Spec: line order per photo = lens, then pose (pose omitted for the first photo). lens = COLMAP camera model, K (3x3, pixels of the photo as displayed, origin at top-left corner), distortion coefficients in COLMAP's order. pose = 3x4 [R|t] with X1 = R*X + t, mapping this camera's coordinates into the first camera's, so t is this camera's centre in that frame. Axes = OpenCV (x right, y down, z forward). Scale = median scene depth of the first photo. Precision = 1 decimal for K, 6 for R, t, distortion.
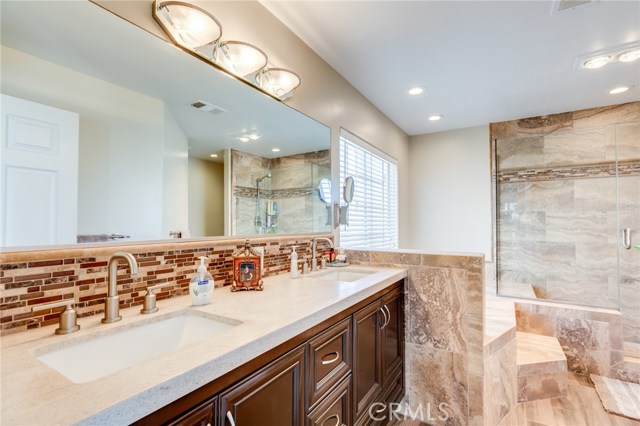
lens RADIAL K [[290.8, 0, 323.4], [0, 290.8, 214.3], [0, 0, 1]] dist [-0.001122, 0.000058]
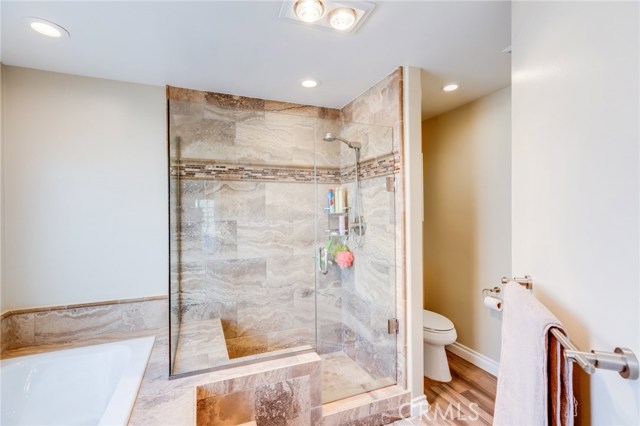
lens RADIAL K [[290.8, 0, 320.3], [0, 290.8, 210.5], [0, 0, 1]] dist [-0.001122, 0.000058]
pose [[0.574580, -0.003489, 0.818441, 0.266594], [-0.006790, 0.999936, 0.009030, -0.046595], [-0.818420, -0.010746, 0.574519, 0.385426]]
